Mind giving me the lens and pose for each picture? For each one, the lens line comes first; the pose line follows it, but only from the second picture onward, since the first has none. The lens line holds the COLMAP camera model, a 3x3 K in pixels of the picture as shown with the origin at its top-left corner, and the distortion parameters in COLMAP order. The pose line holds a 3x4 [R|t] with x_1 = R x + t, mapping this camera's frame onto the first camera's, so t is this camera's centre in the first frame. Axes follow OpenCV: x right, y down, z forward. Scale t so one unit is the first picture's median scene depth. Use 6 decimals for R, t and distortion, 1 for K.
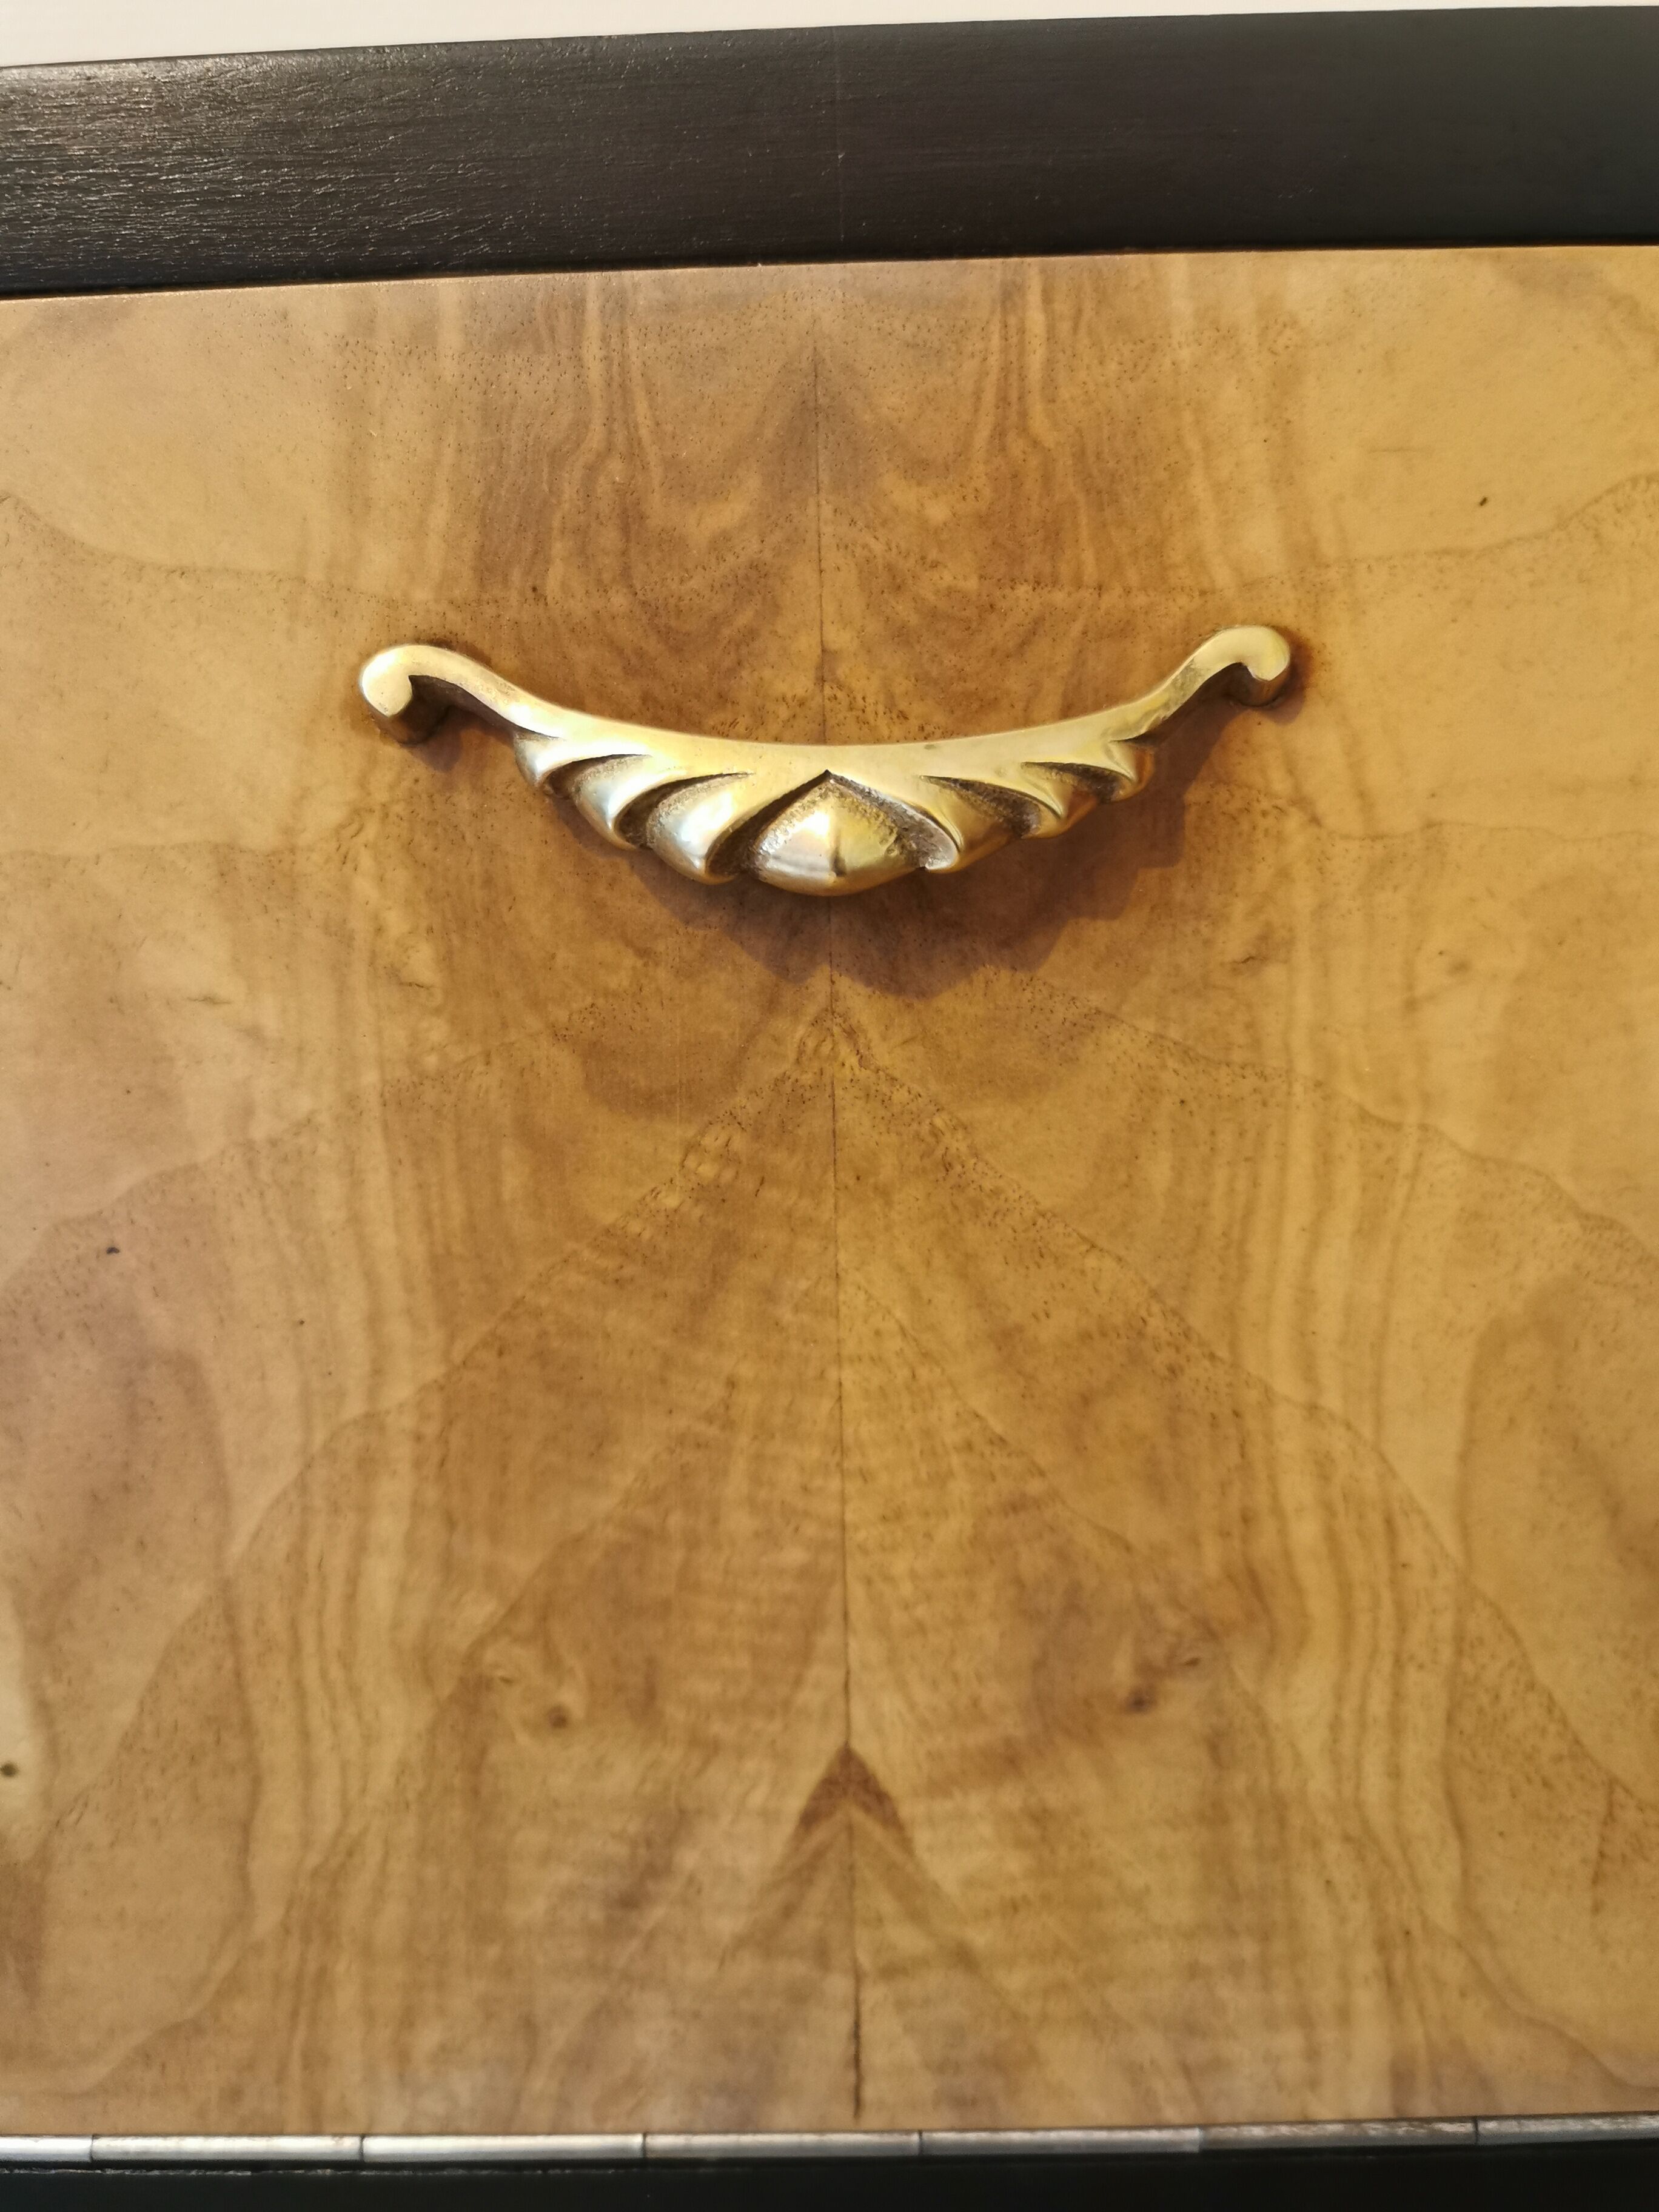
lens RADIAL K [[1741.4, 0, 829.5], [0, 1741.4, 1106.0], [0, 0, 1]] dist [-0.015177, -0.005502]
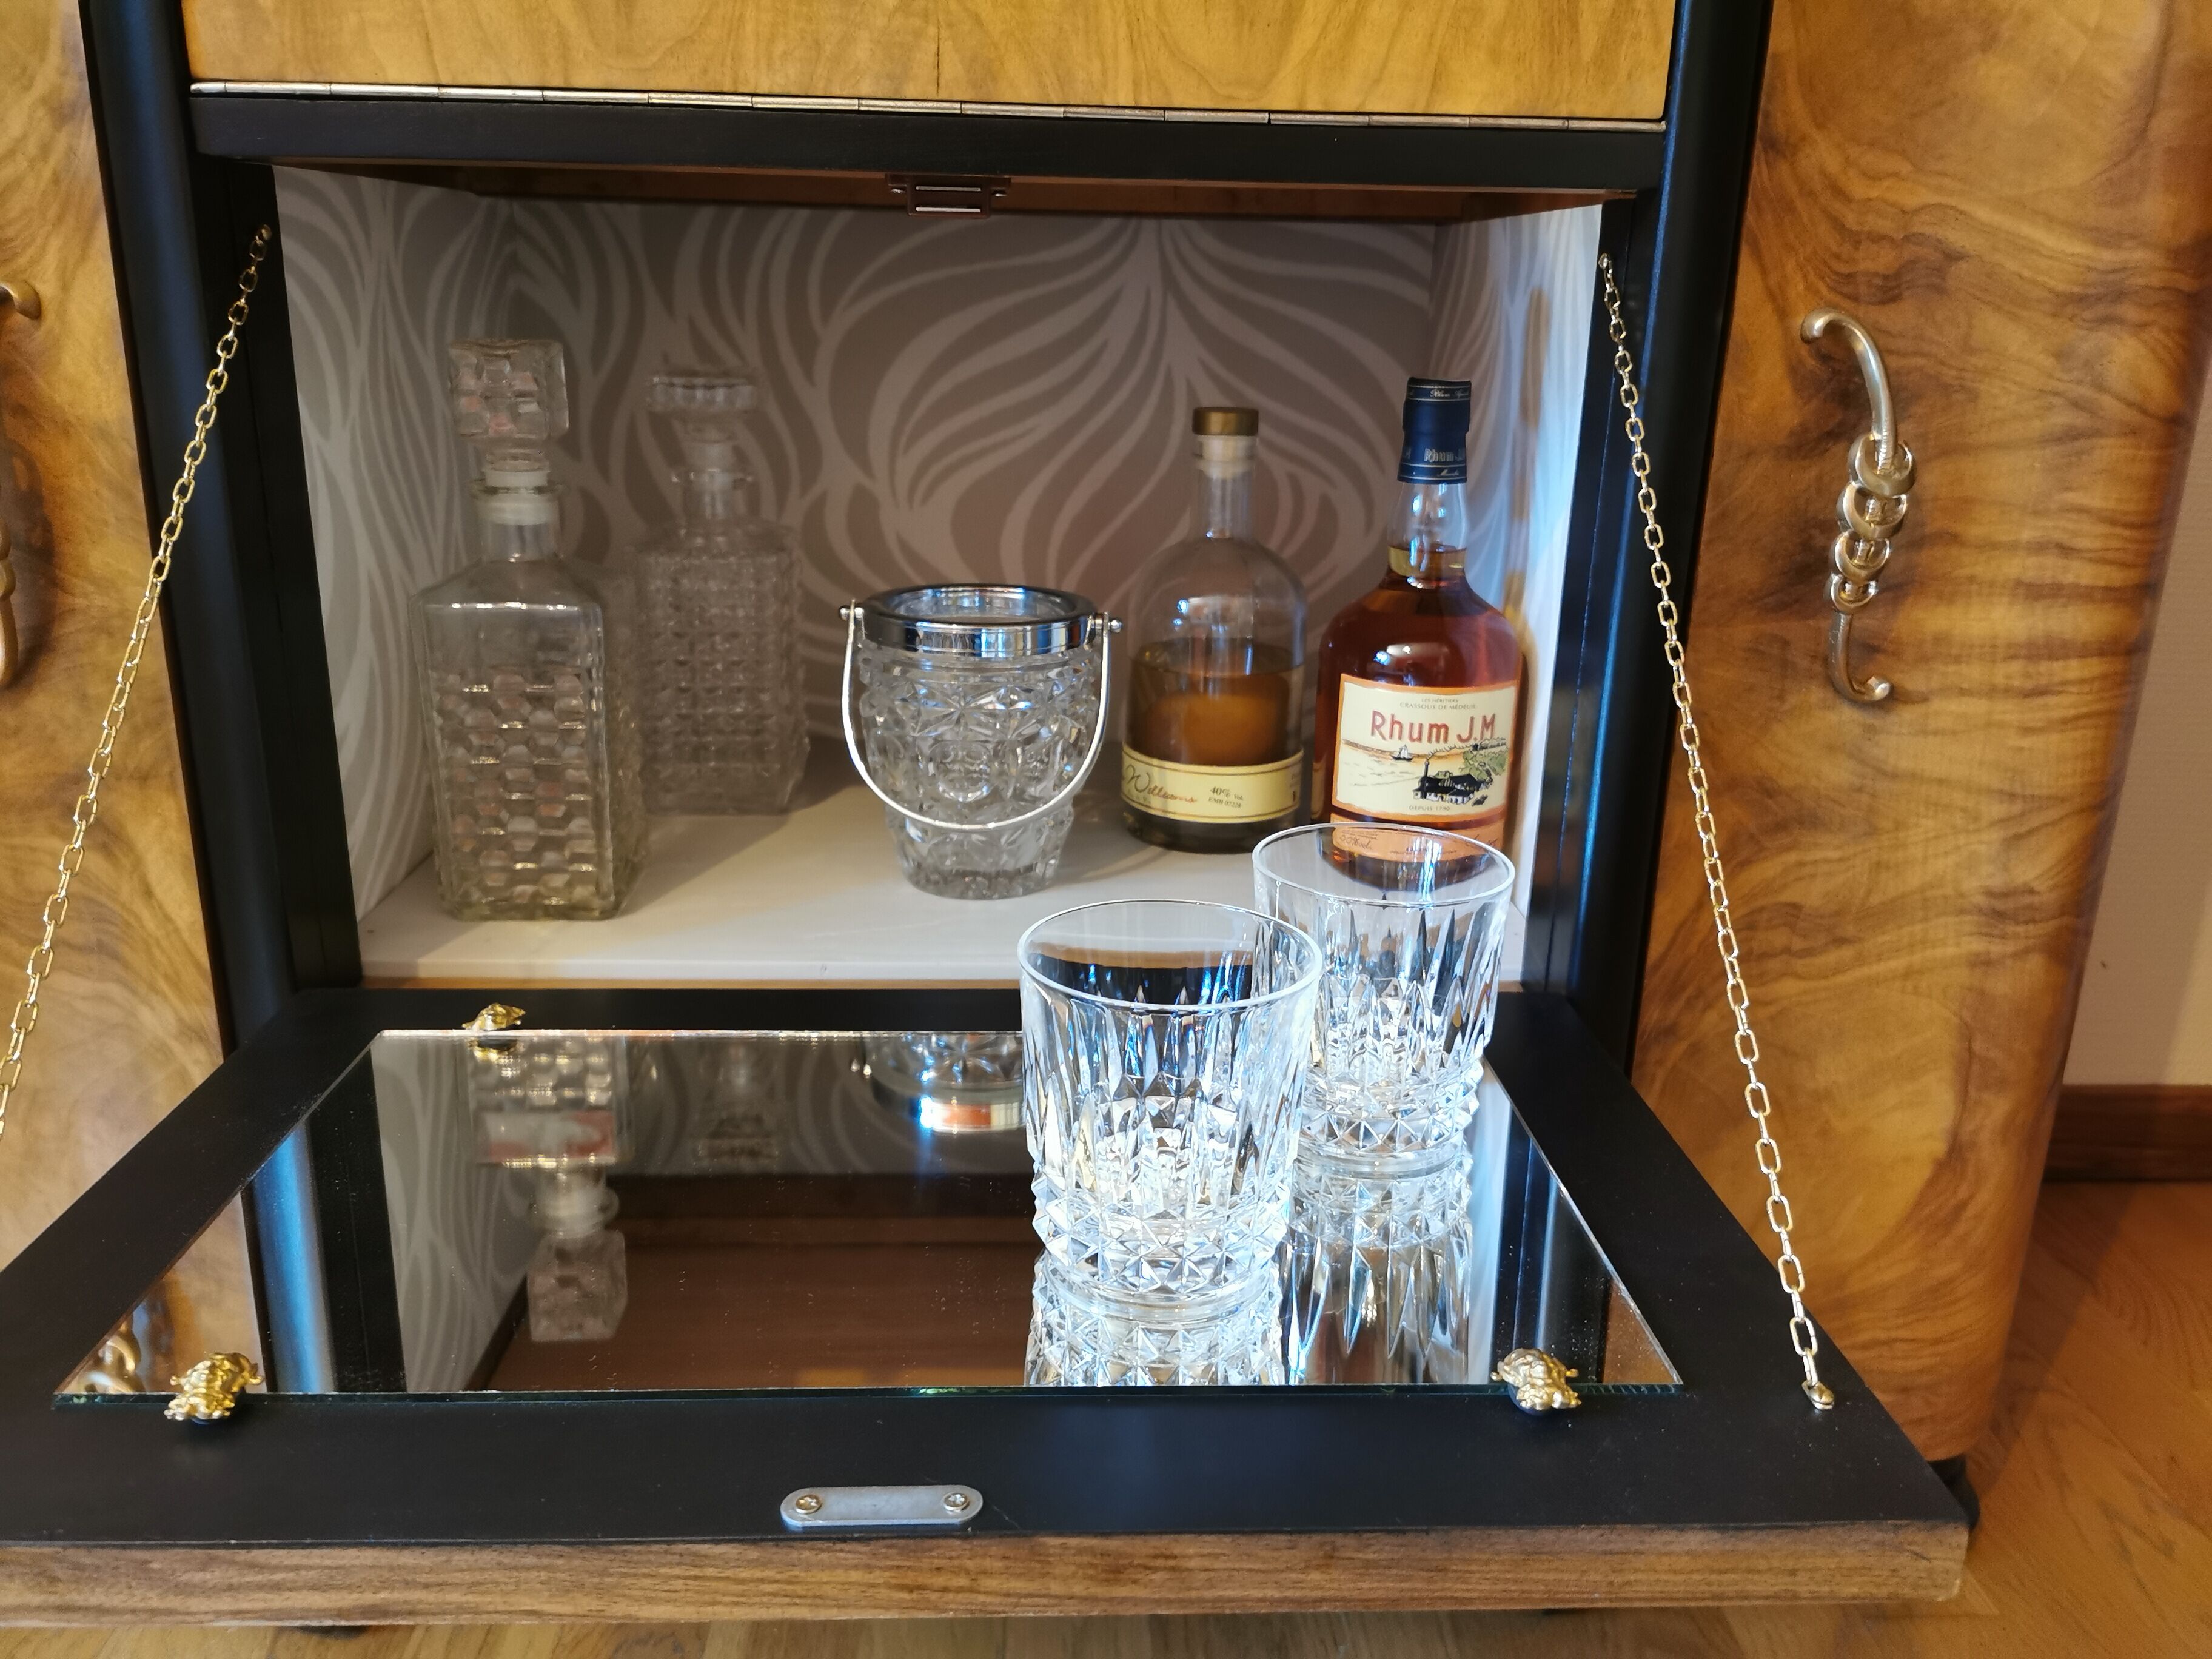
lens RADIAL K [[1740.5, 0, 1102.0], [0, 1740.5, 829.6], [0, 0, 1]] dist [0.100477, -0.185725]
pose [[0.997046, 0.029004, 0.071121, 0.118970], [-0.038542, 0.989871, 0.136641, 1.452268], [-0.066438, -0.138978, 0.988064, -2.071828]]
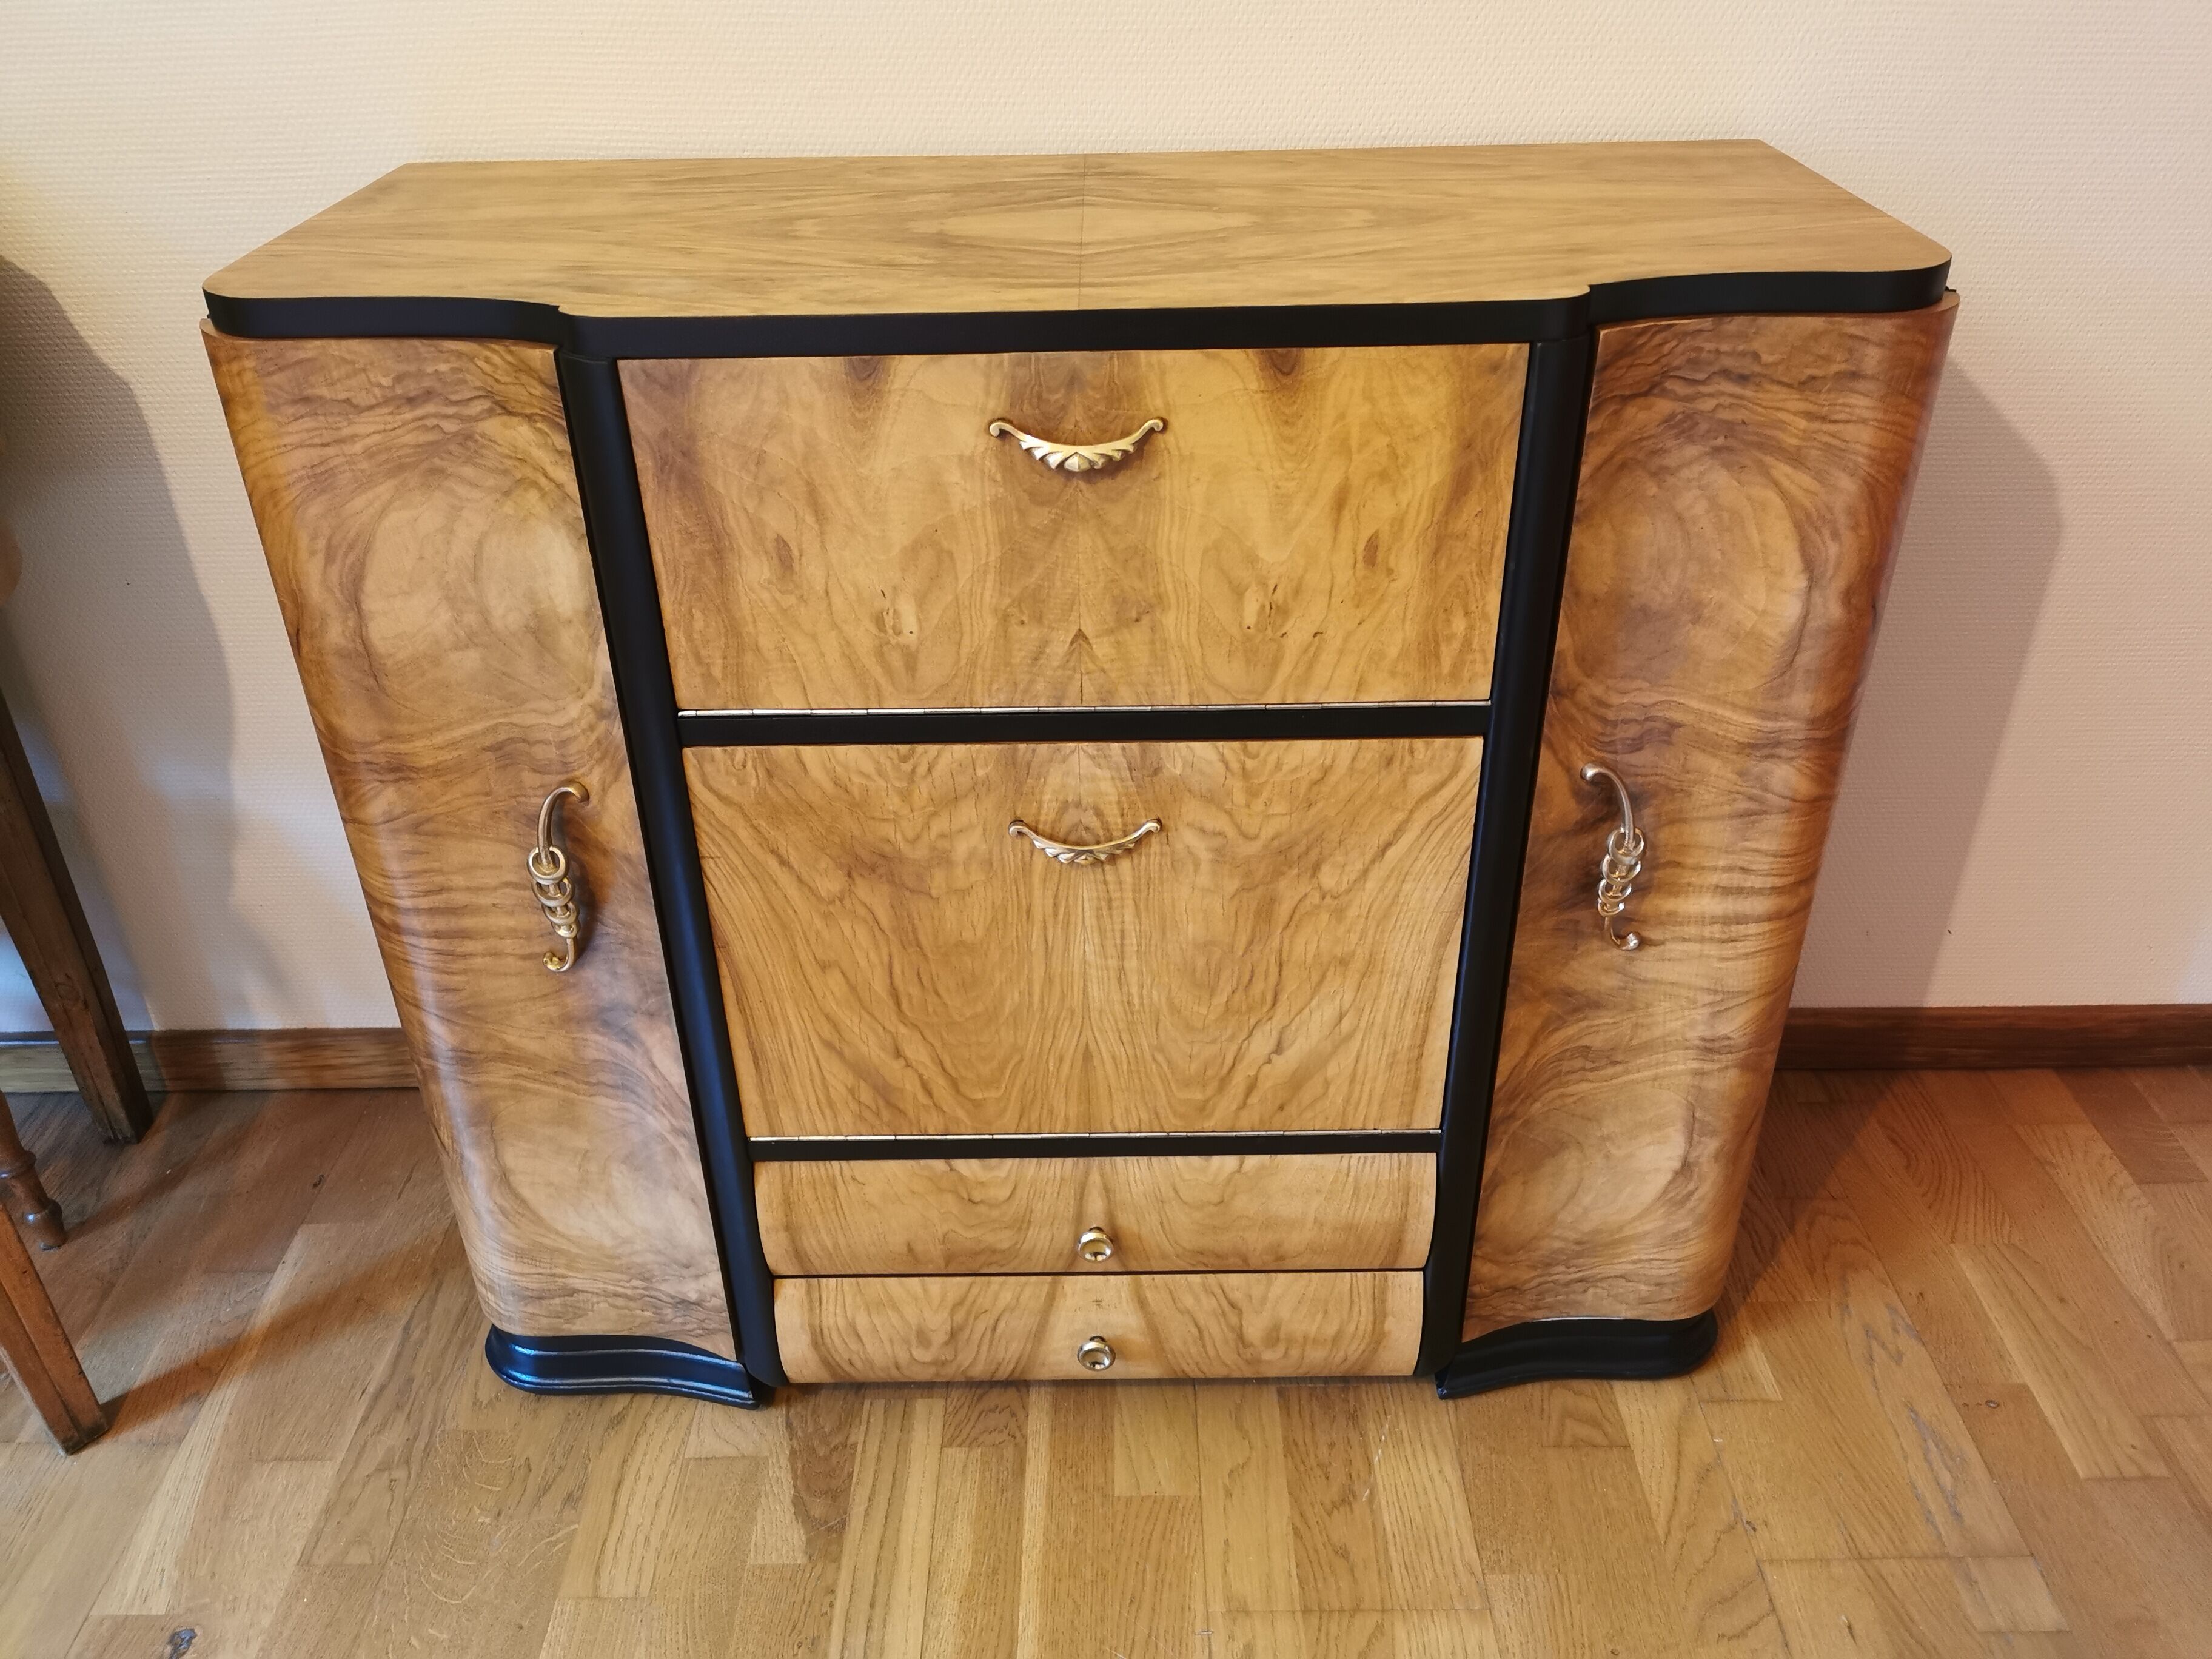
lens RADIAL K [[1695.1, 0, 1113.2], [0, 1695.1, 818.2], [0, 0, 1]] dist [0.041800, -0.000910]
pose [[0.999714, 0.003385, 0.023693, -0.008029], [-0.011677, 0.933101, 0.359424, -0.918824], [-0.020891, -0.359598, 0.932874, -3.930151]]
